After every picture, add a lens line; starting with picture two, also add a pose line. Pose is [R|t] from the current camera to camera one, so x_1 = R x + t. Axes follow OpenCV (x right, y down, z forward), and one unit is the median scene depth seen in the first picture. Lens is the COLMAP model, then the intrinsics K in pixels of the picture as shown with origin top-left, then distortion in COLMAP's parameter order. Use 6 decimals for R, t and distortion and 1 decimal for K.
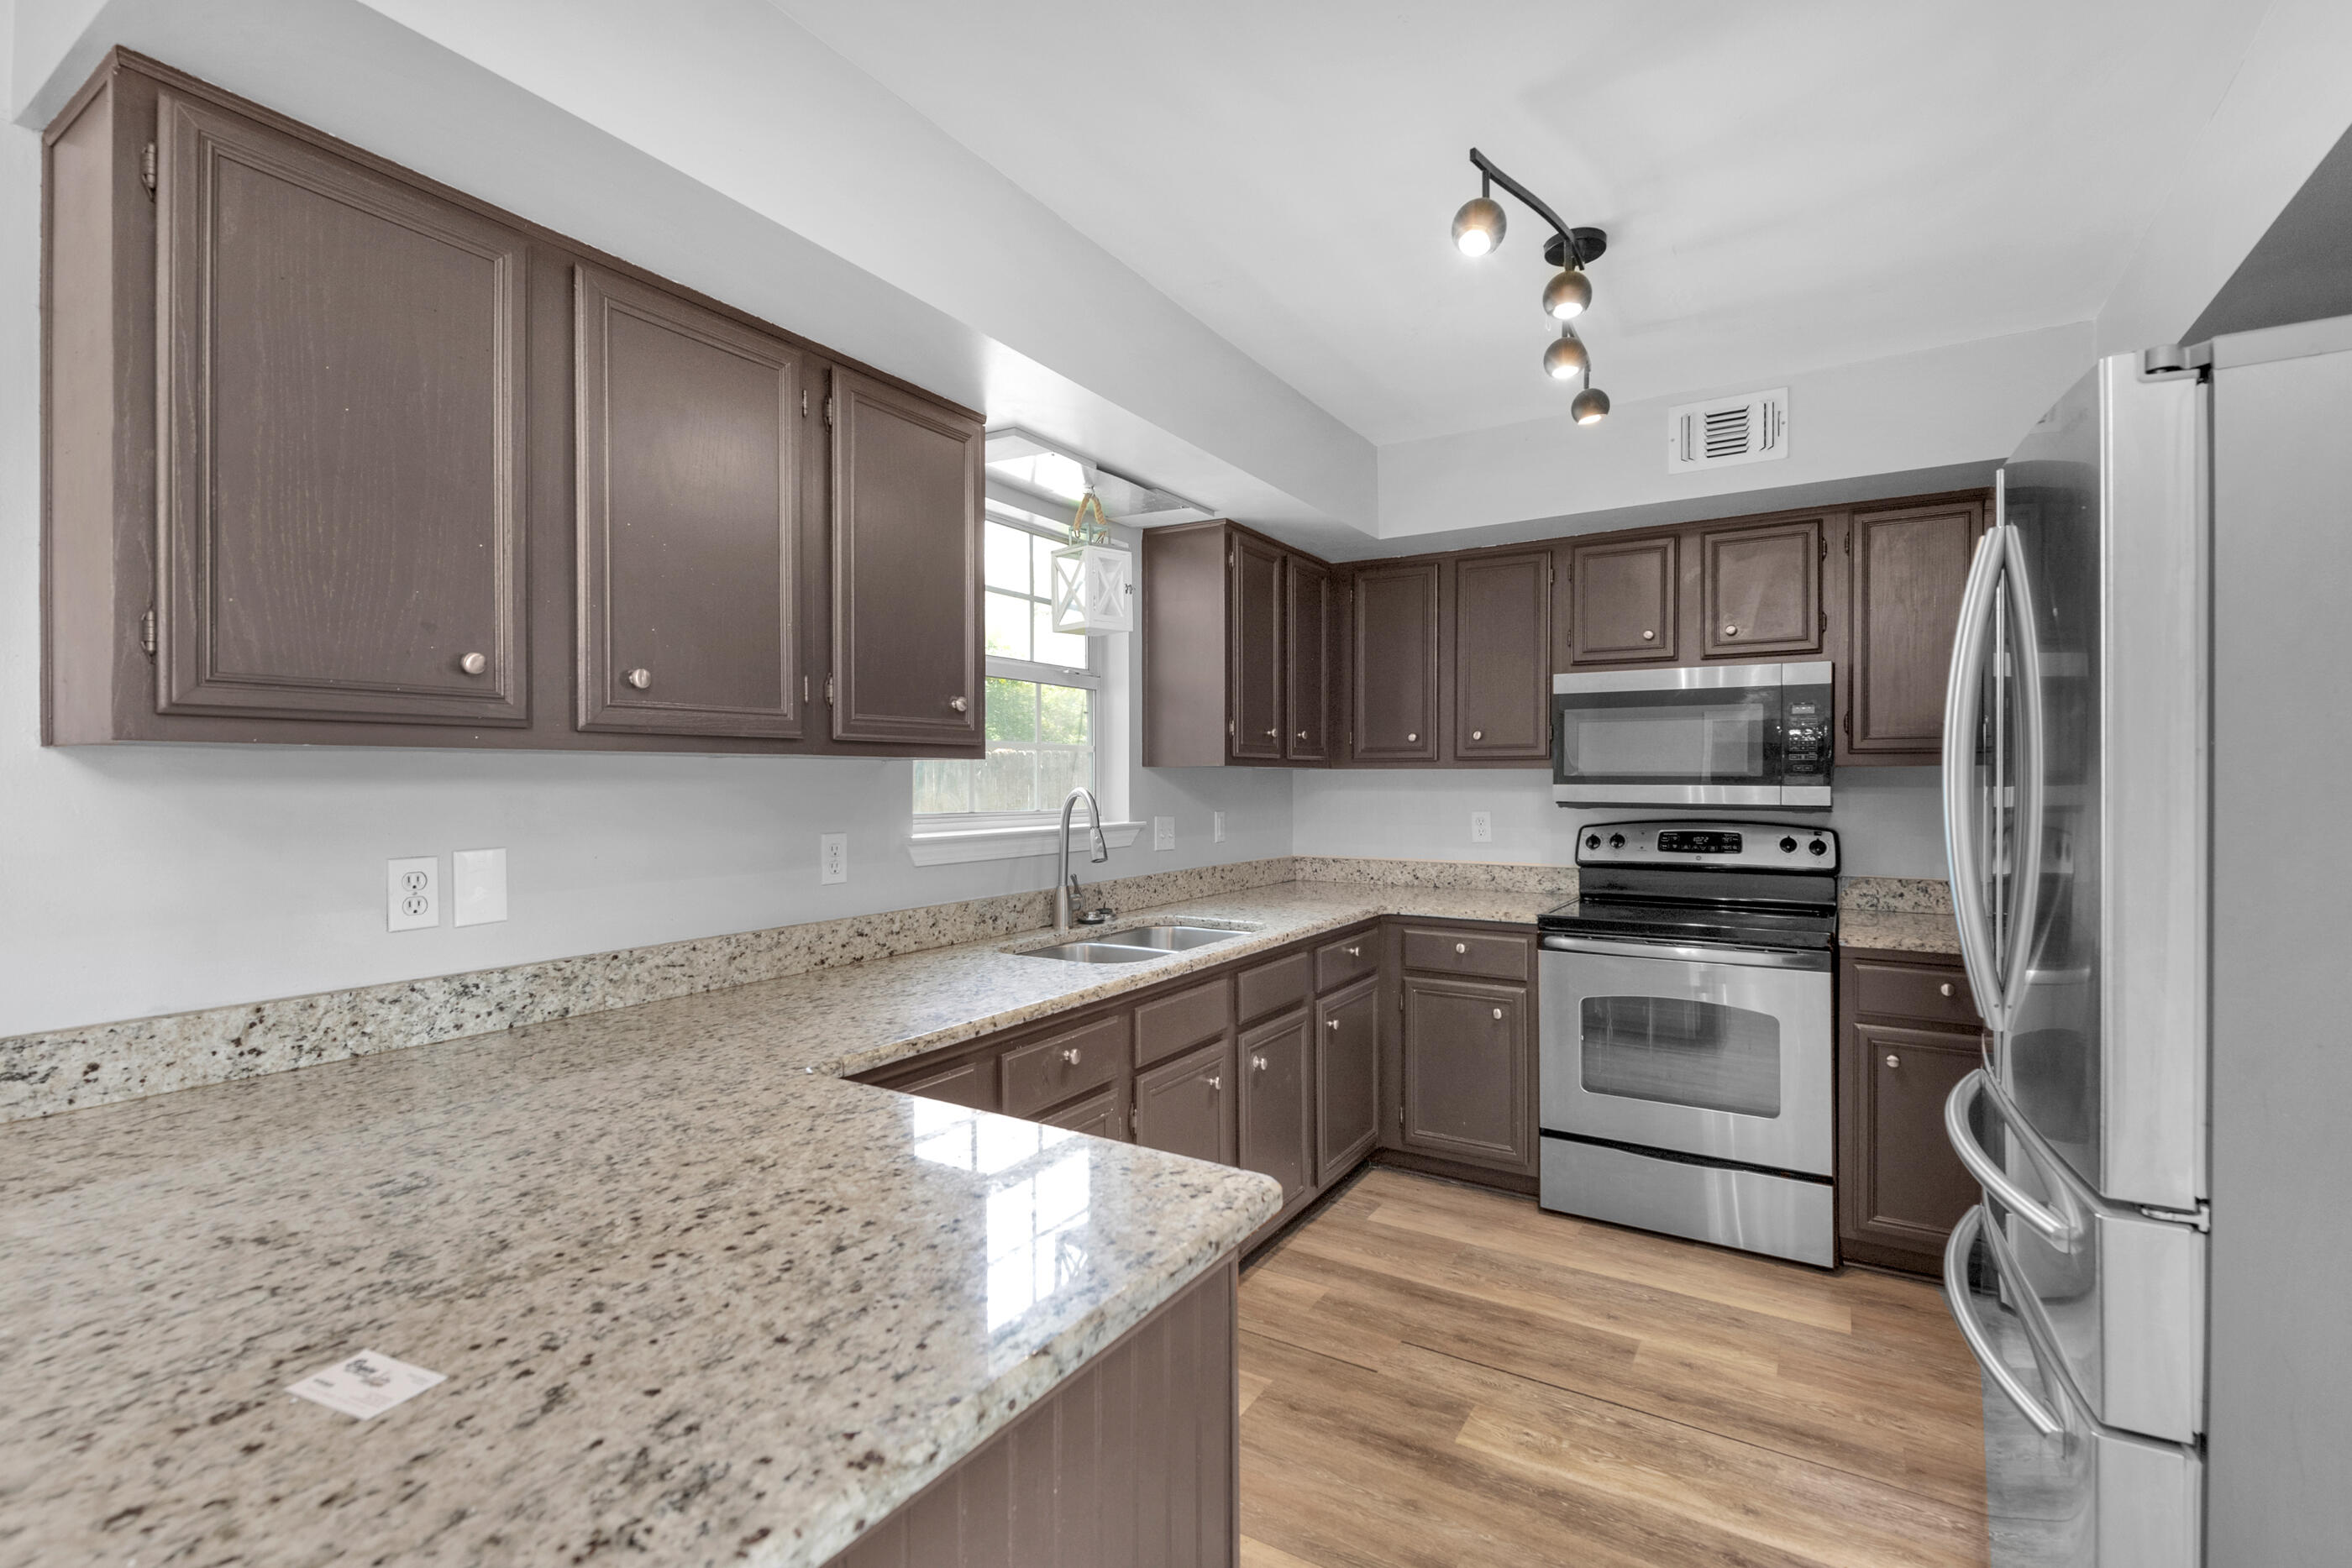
lens RADIAL K [[1001.3, 0, 1185.3], [0, 1001.3, 785.2], [0, 0, 1]] dist [0.005389, -0.000285]
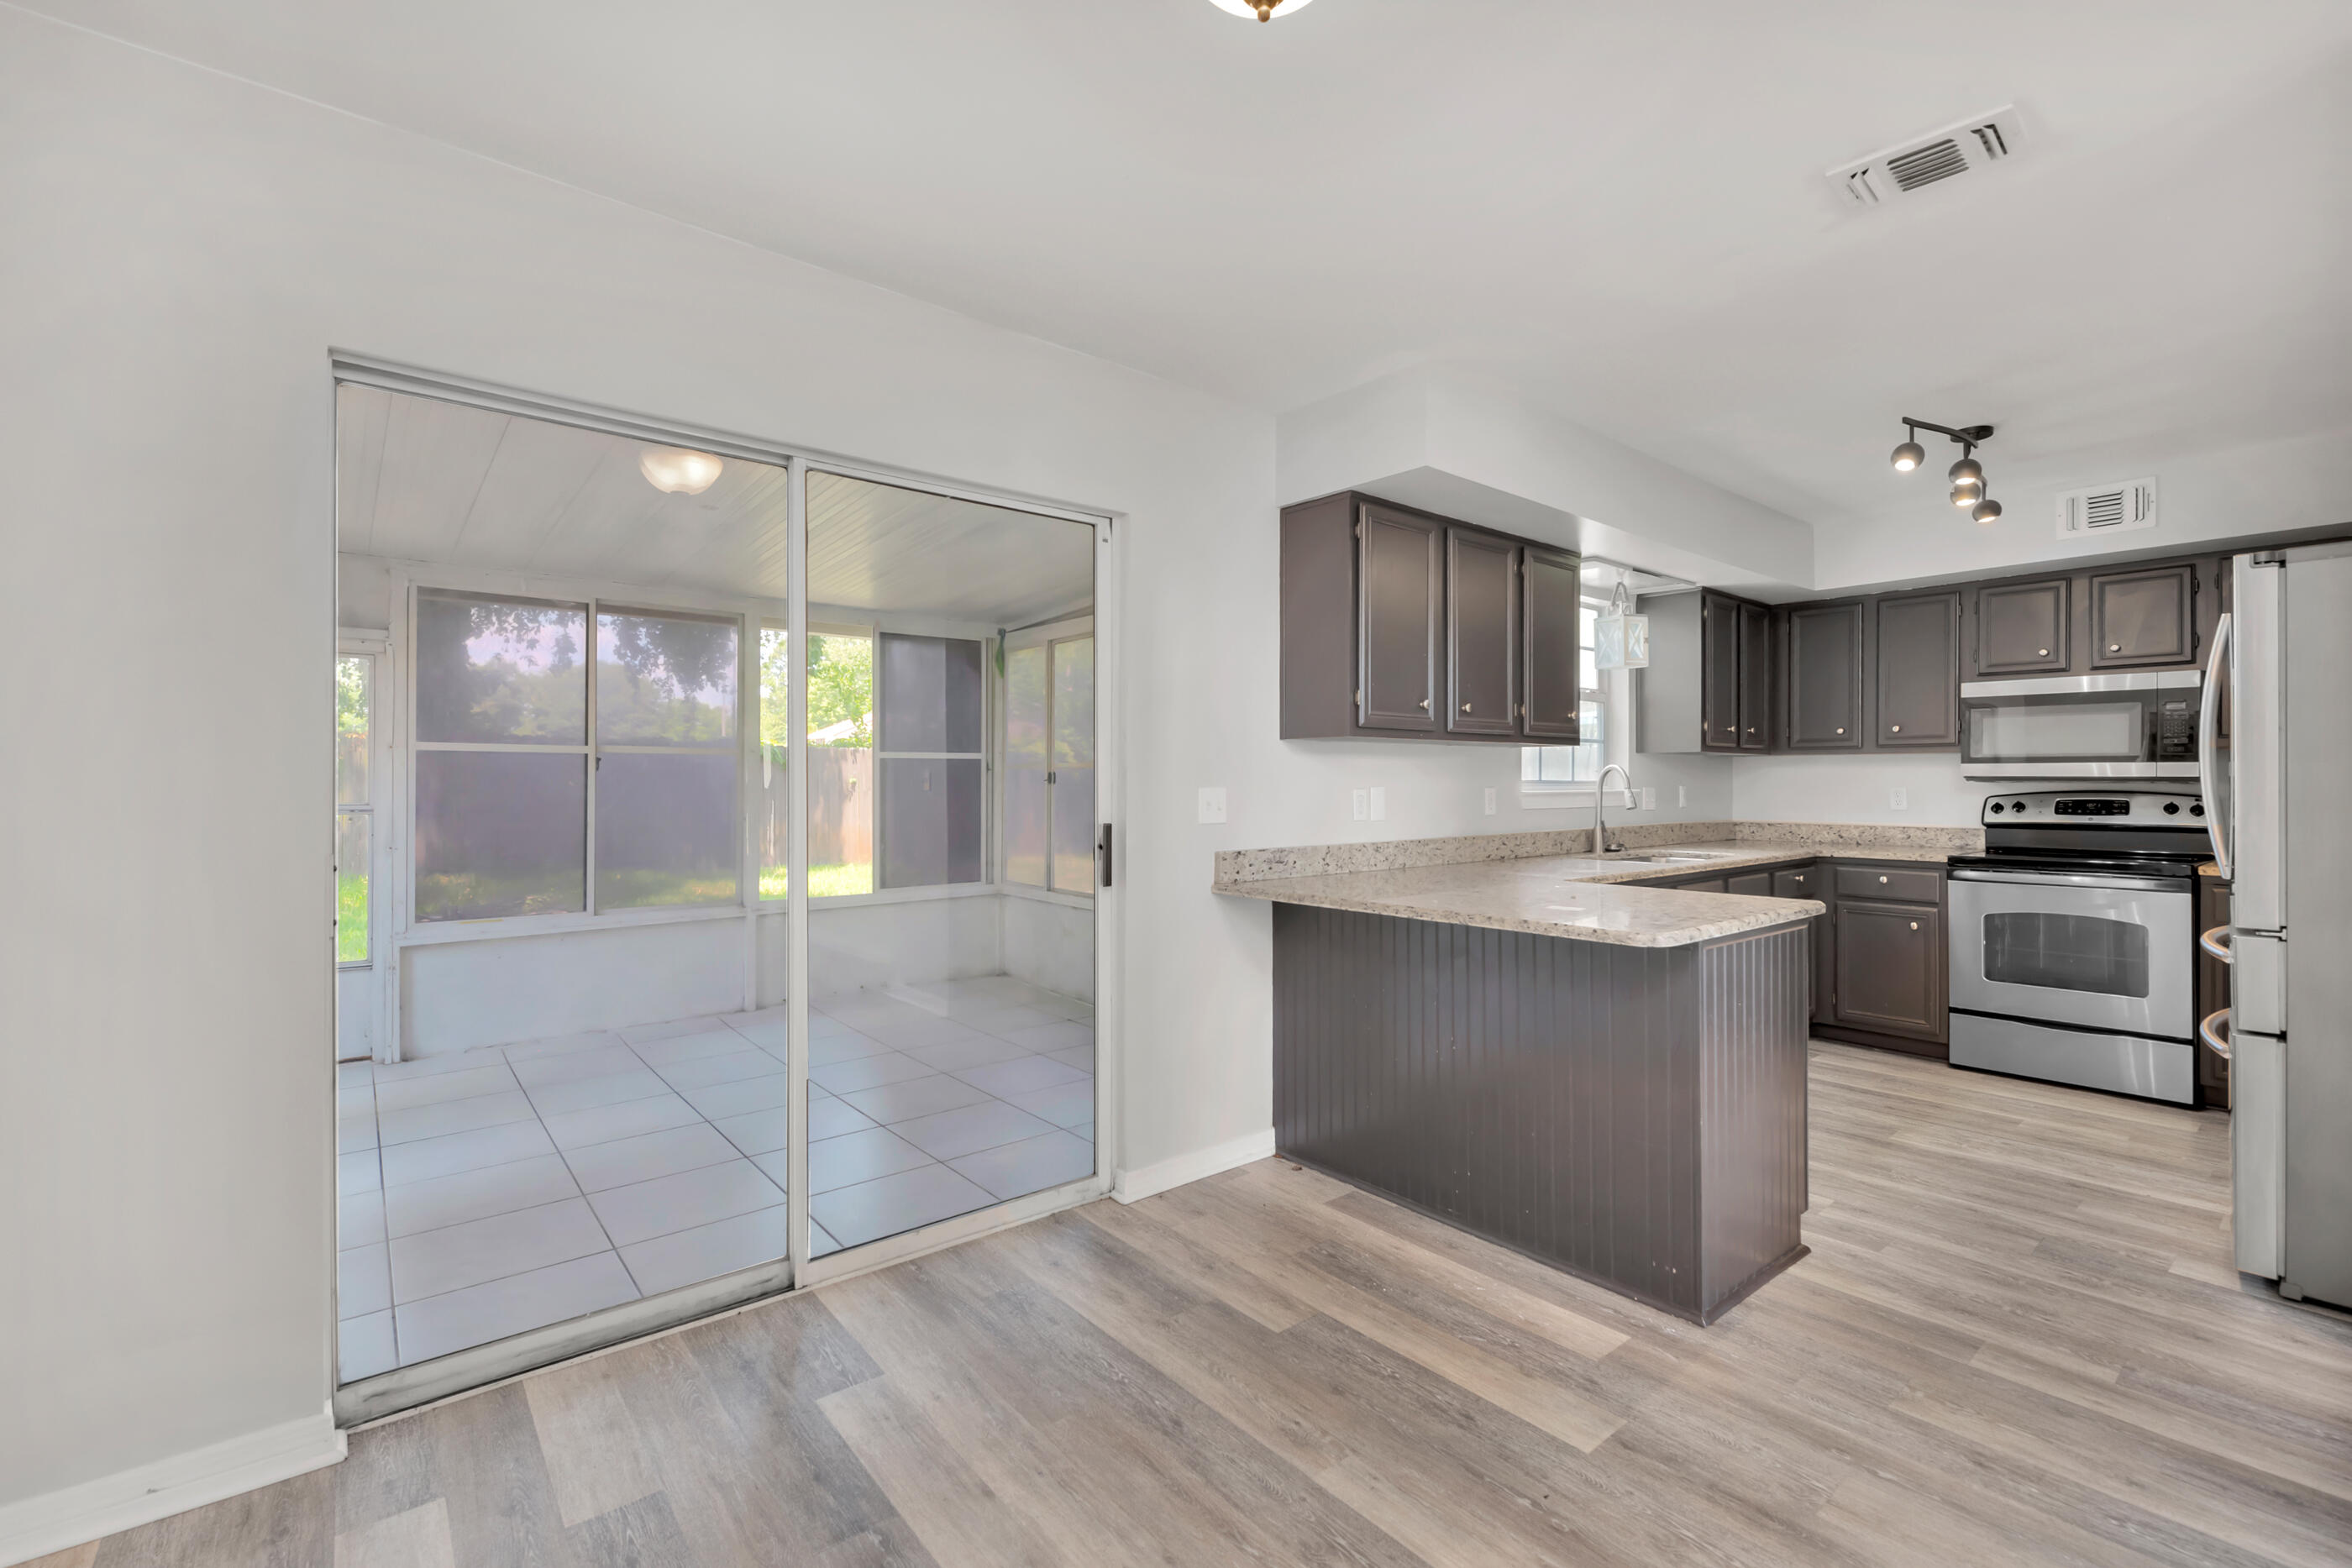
lens RADIAL K [[1031.8, 0, 1176.0], [0, 1031.8, 784.0], [0, 0, 1]] dist [0.003425, -0.005387]
pose [[0.952931, 0.000771, -0.303185, -0.252145], [-0.002177, 0.999988, -0.004301, 0.039167], [0.303178, 0.004758, 0.952922, -0.741117]]
